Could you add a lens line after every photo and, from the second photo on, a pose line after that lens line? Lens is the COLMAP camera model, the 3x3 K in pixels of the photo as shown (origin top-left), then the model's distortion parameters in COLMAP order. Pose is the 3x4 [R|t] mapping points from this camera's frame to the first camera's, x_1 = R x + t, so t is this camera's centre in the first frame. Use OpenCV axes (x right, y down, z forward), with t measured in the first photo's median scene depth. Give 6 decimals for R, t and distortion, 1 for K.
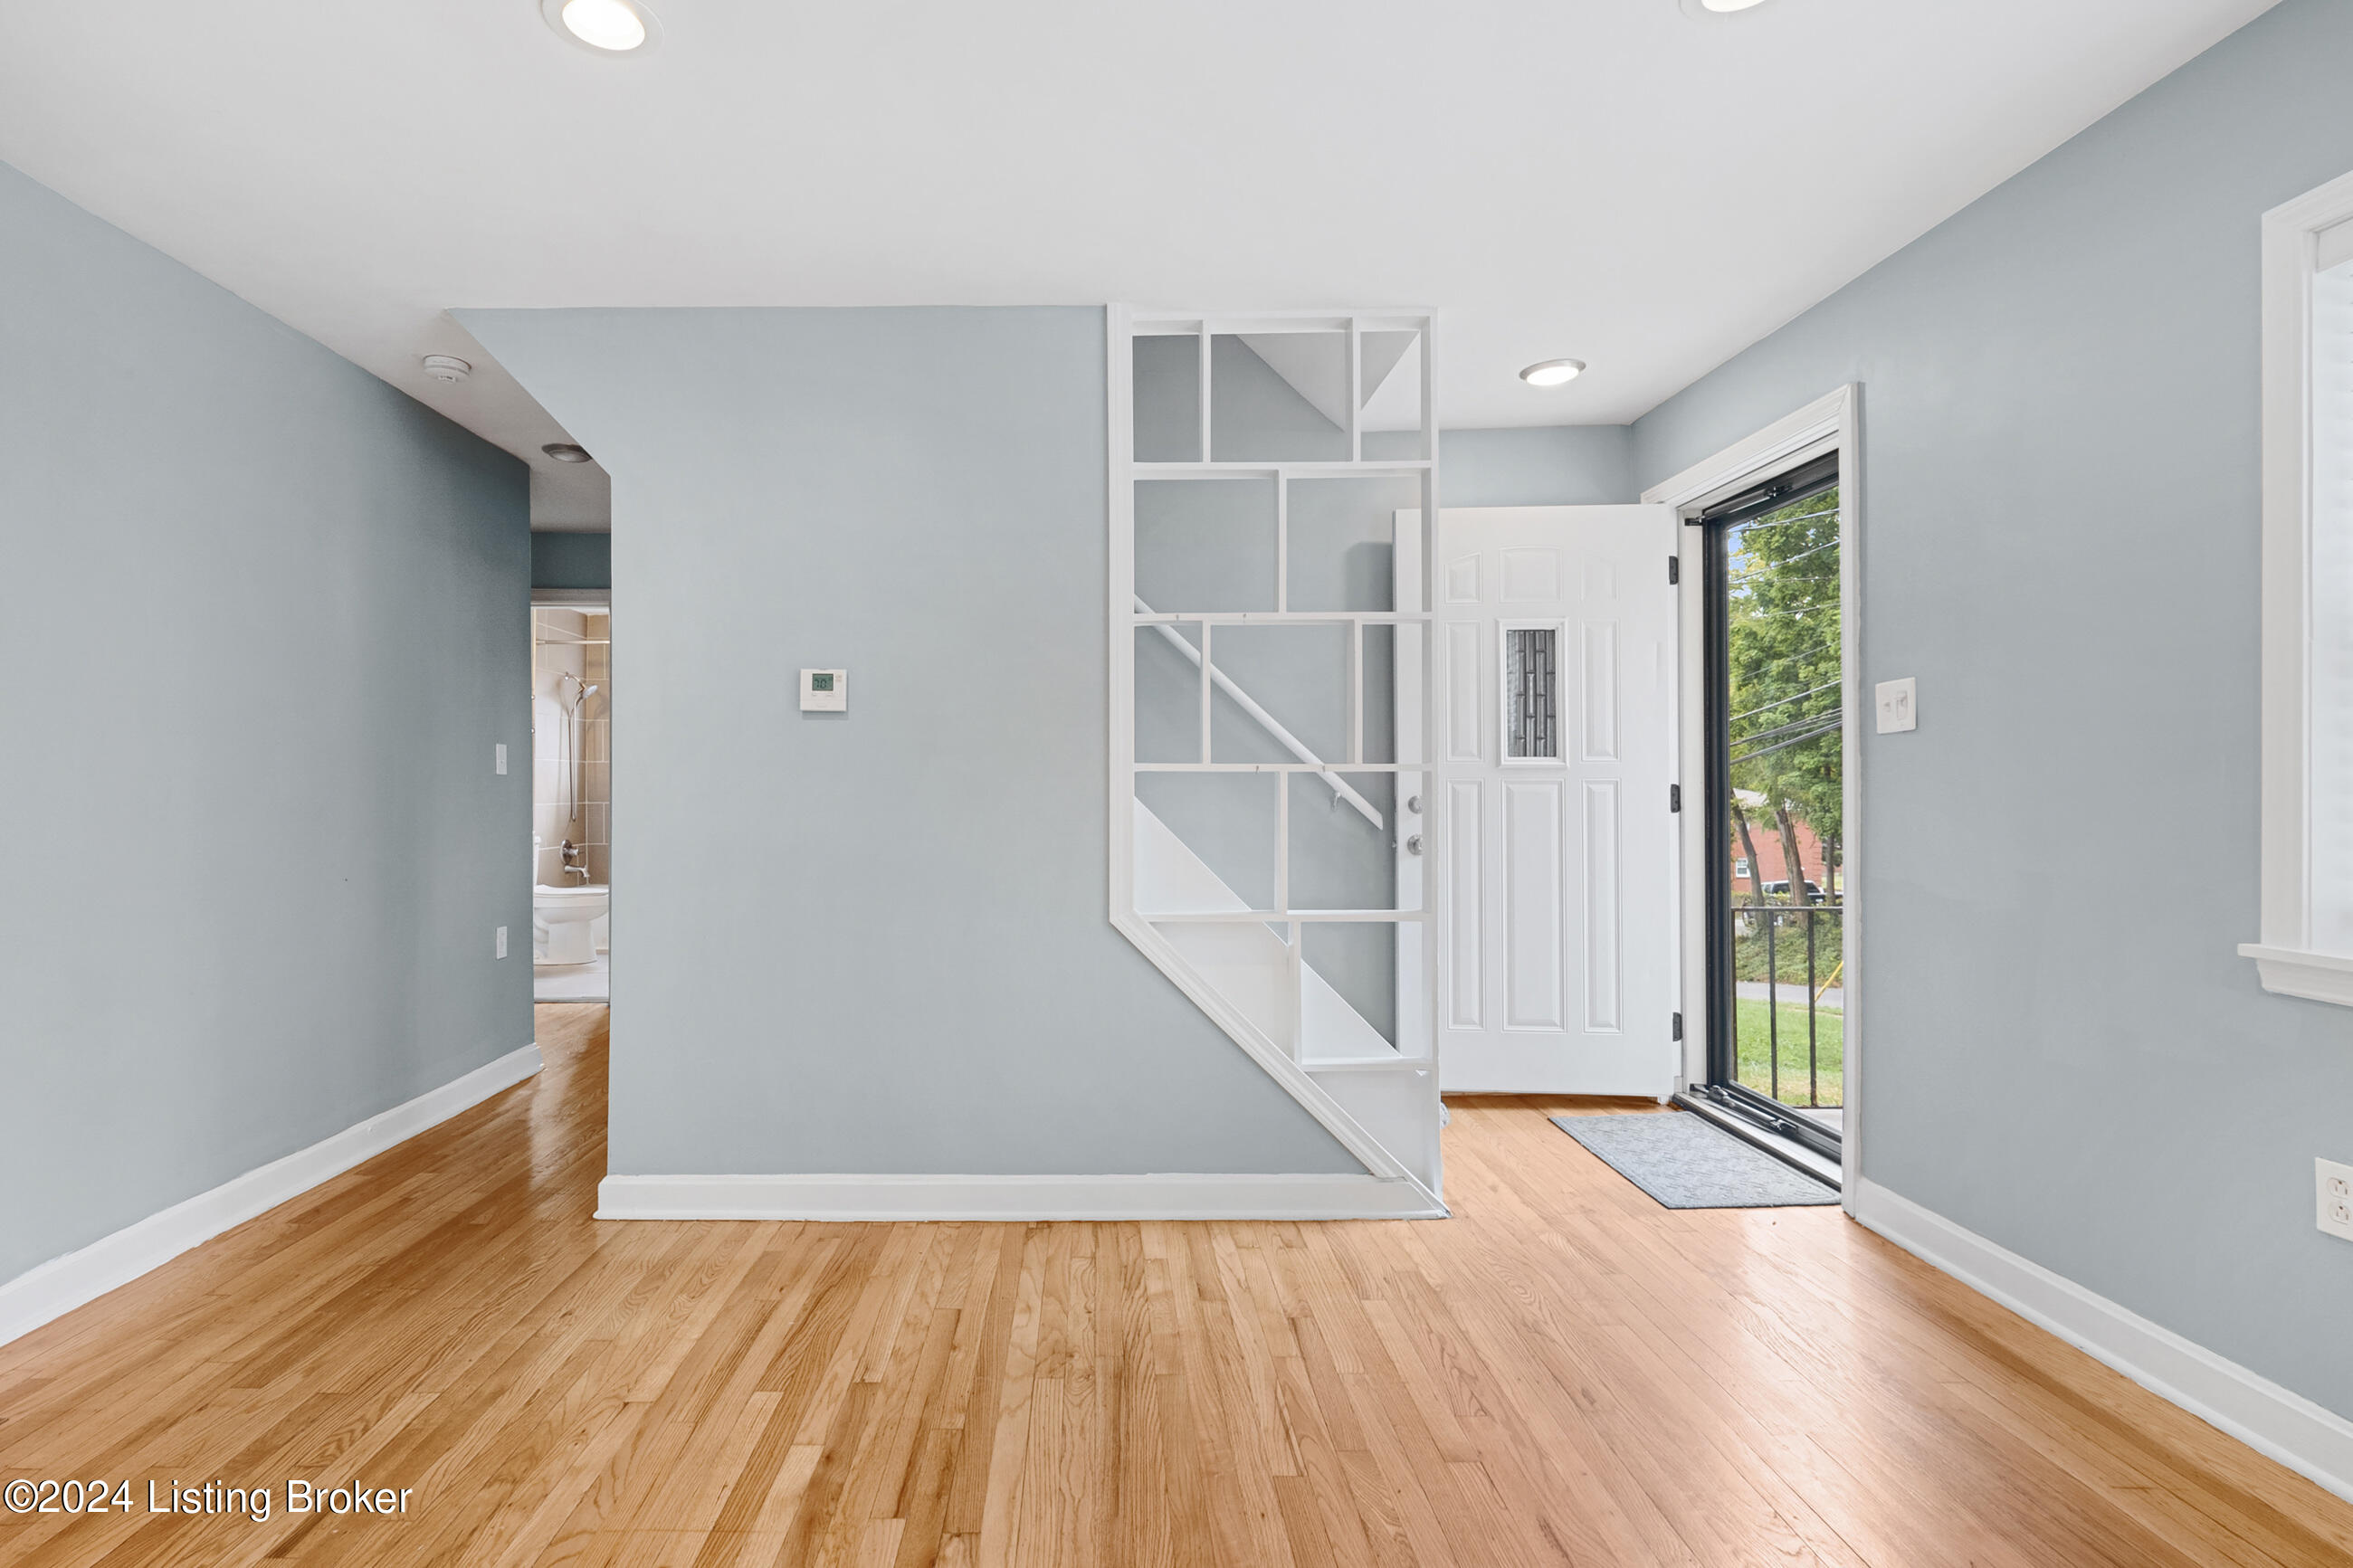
lens RADIAL K [[1097.1, 0, 1121.6], [0, 1097.1, 782.9], [0, 0, 1]] dist [-0.002666, -0.001009]
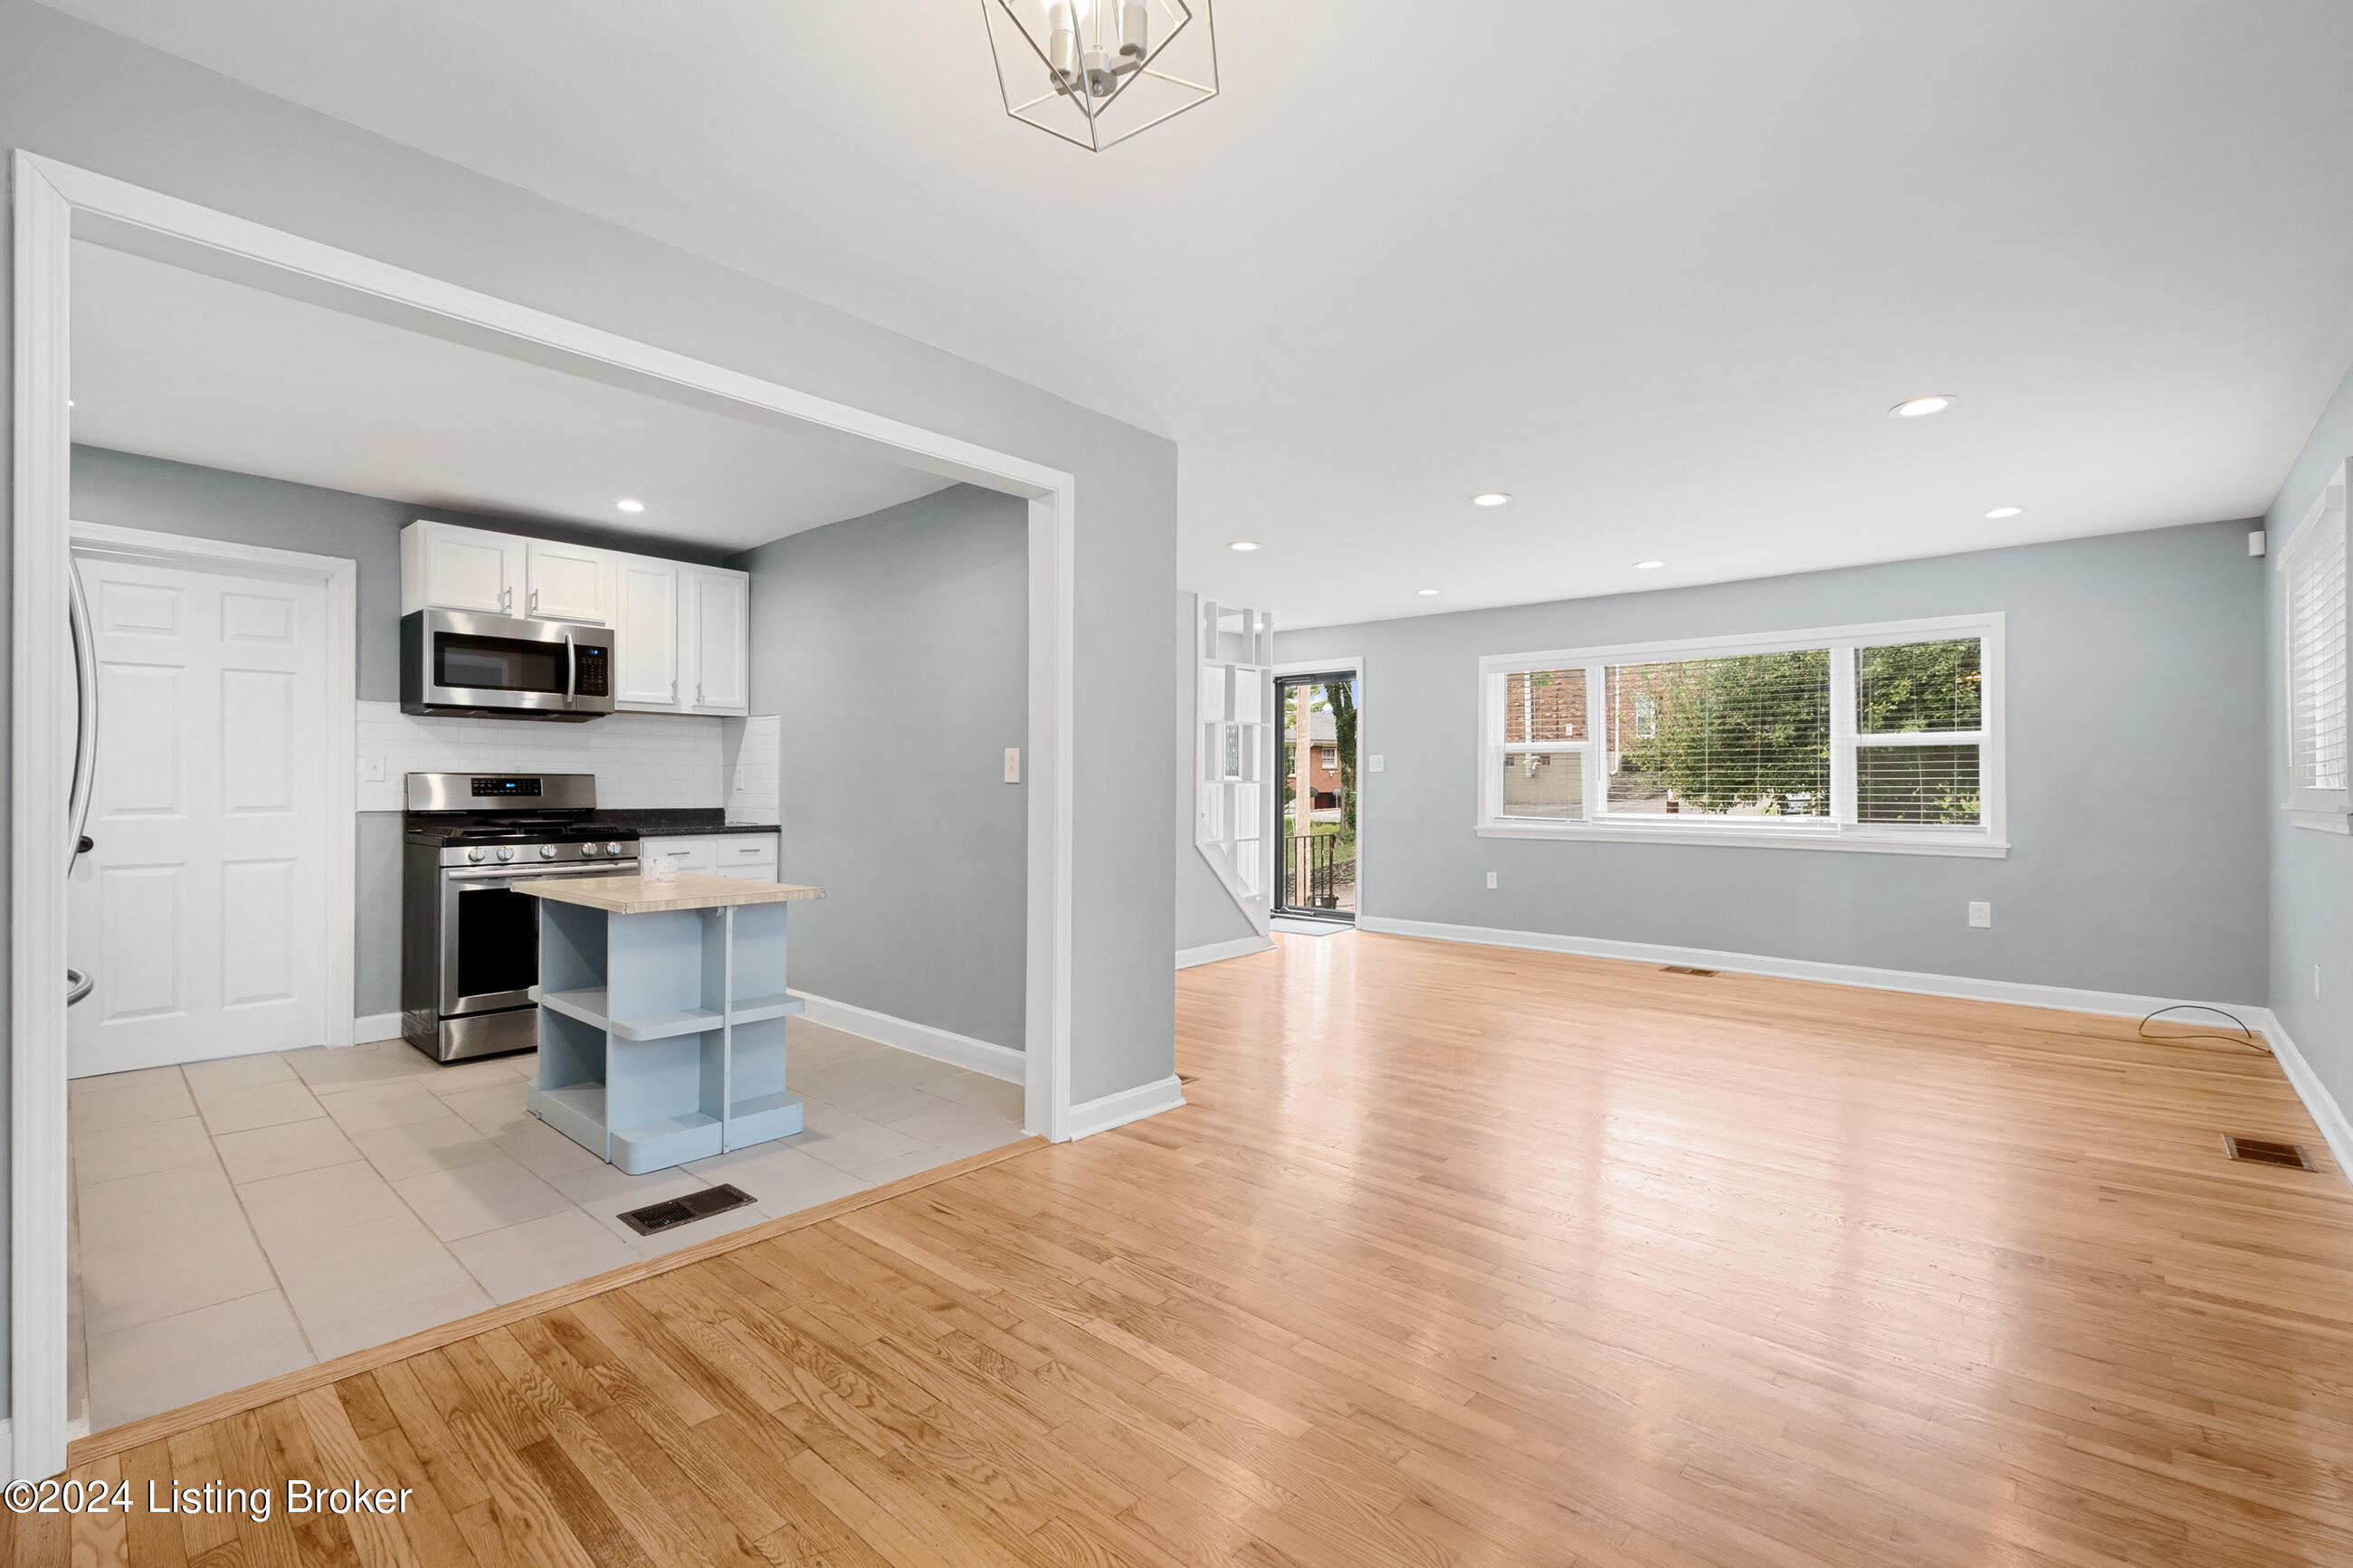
lens RADIAL K [[1019.4, 0, 1188.4], [0, 1019.4, 783.6], [0, 0, 1]] dist [-0.001344, -0.000711]
pose [[0.661167, -0.000223, 0.750238, -1.739615], [-0.001287, 0.999998, 0.001432, -0.014435], [-0.750237, -0.001912, 0.661166, -0.511311]]
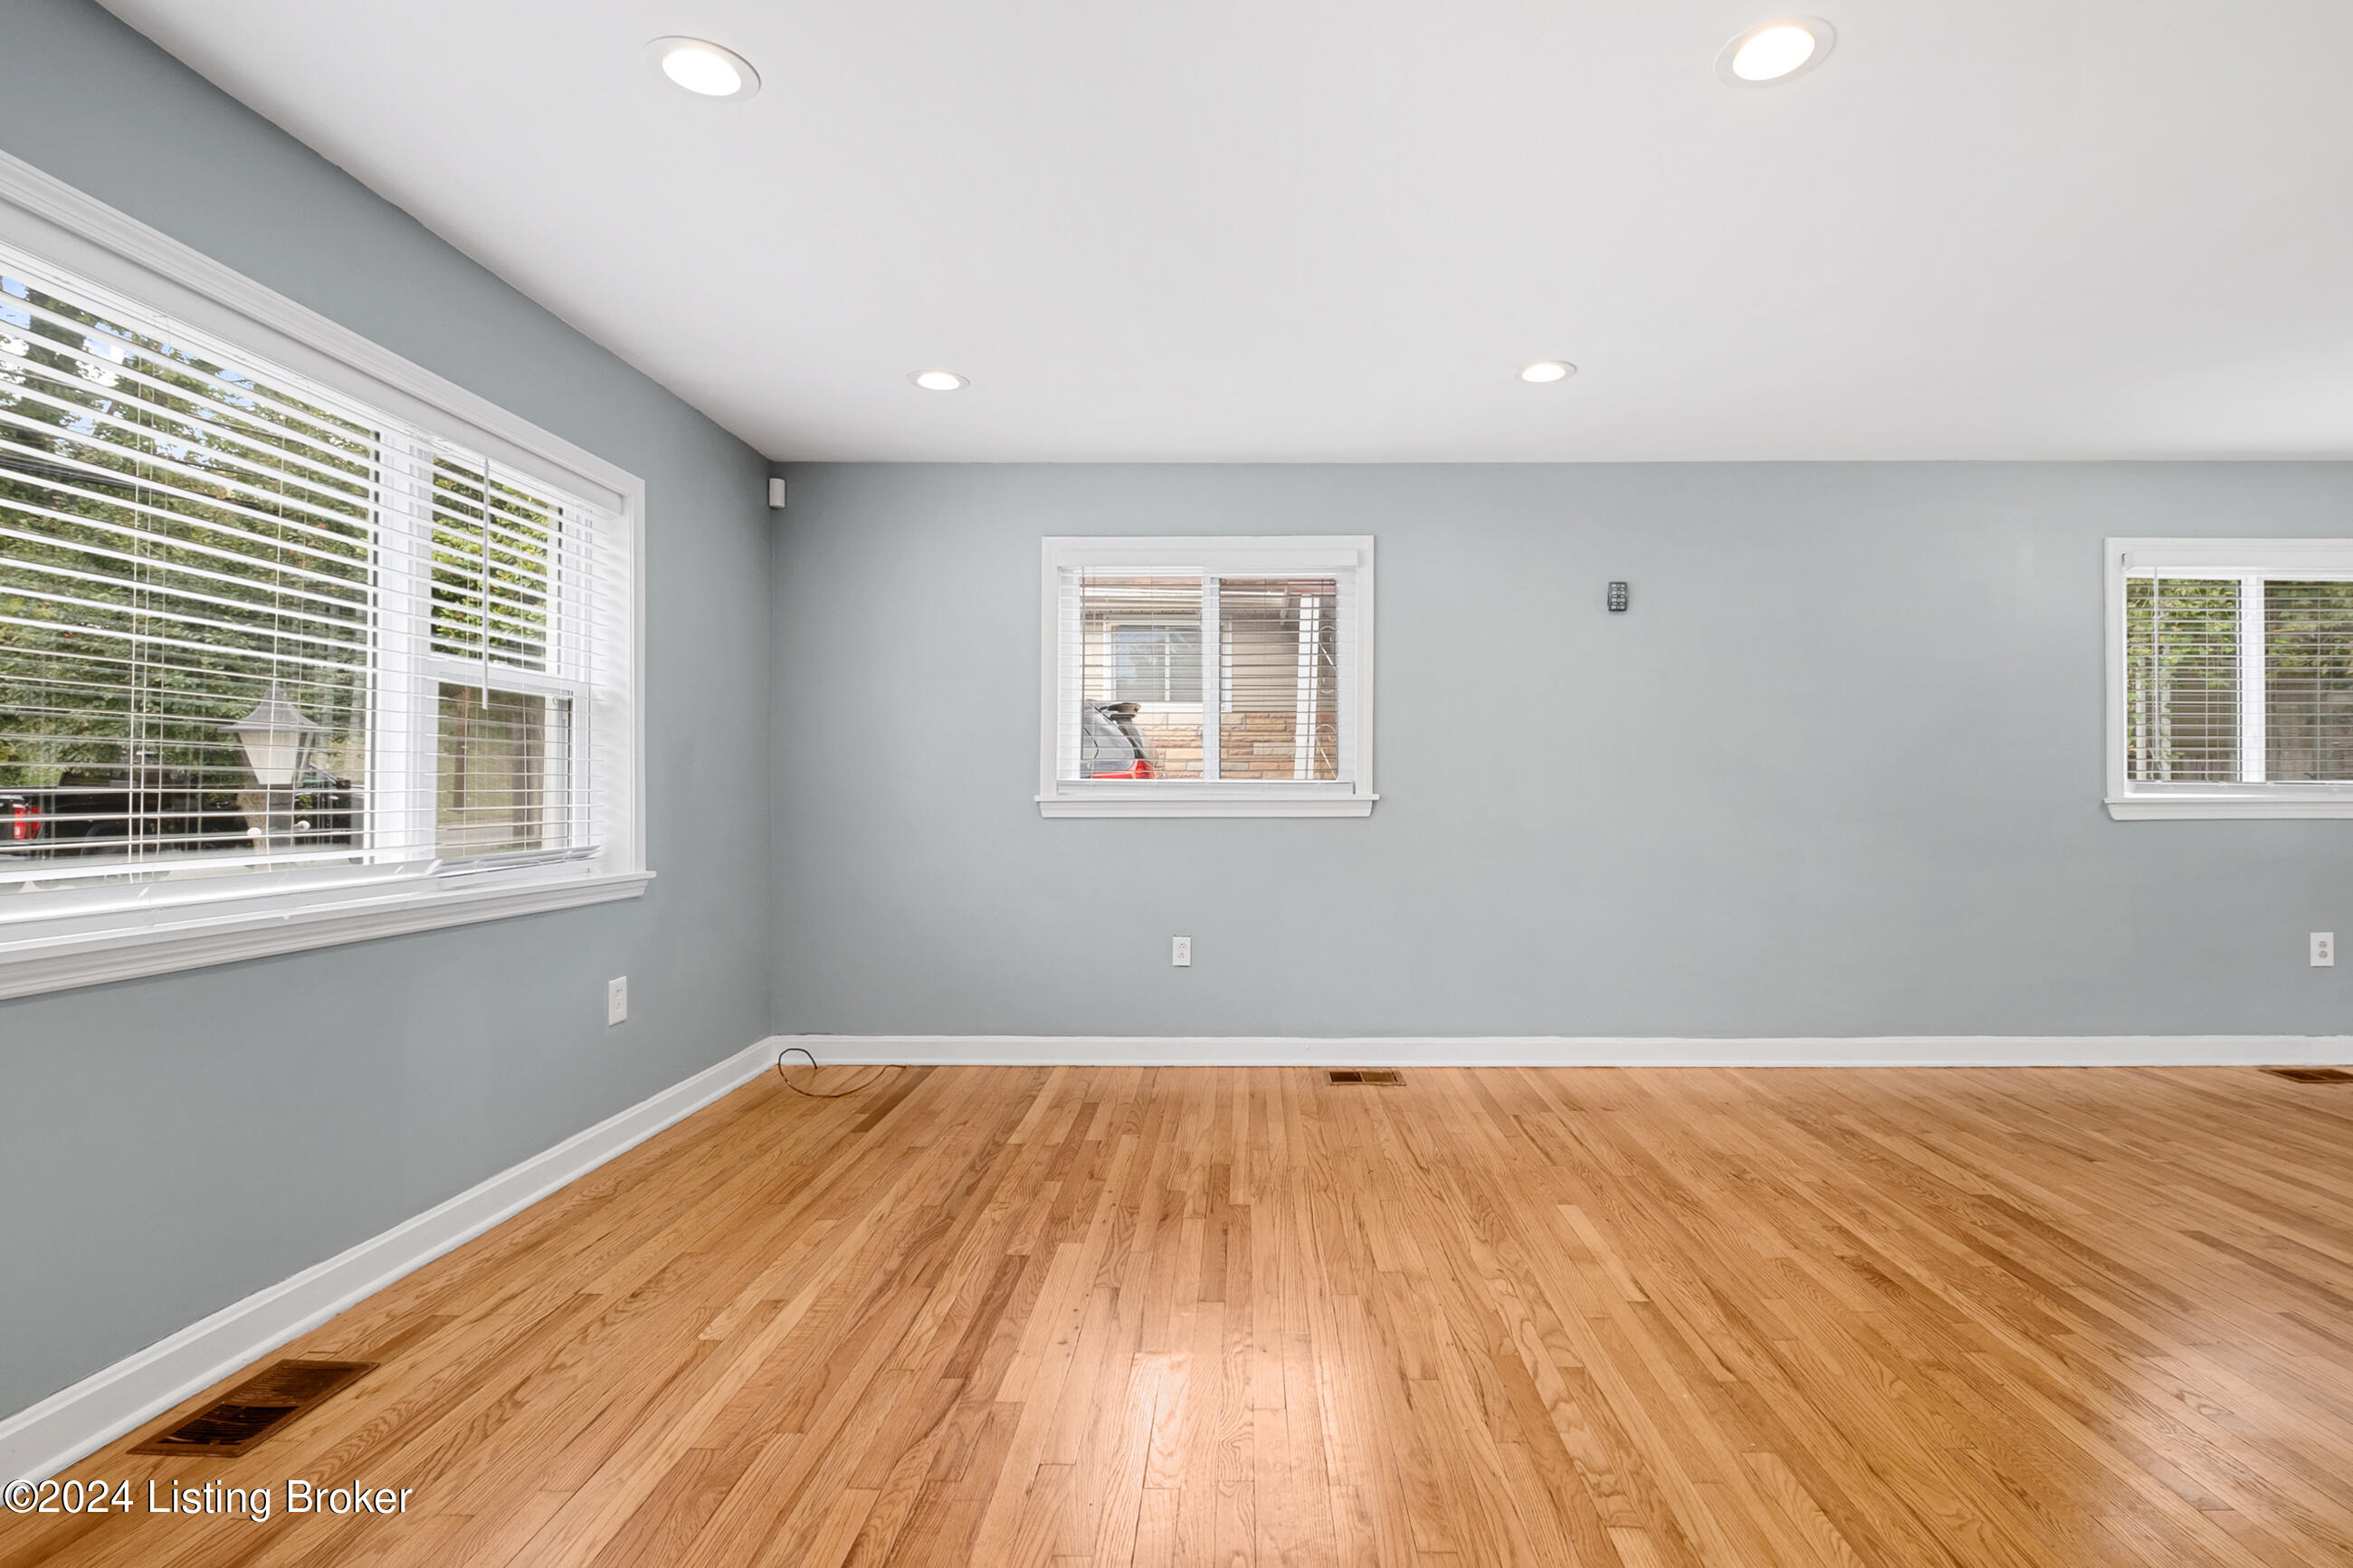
lens RADIAL K [[1085.4, 0, 1245.5], [0, 1085.4, 792.4], [0, 0, 1]] dist [0.003128, -0.006718]
pose [[-0.999943, -0.006158, 0.008765, 0.006697], [-0.006172, 0.999980, -0.001592, 0.008126], [-0.008755, -0.001646, -0.999960, 0.790750]]
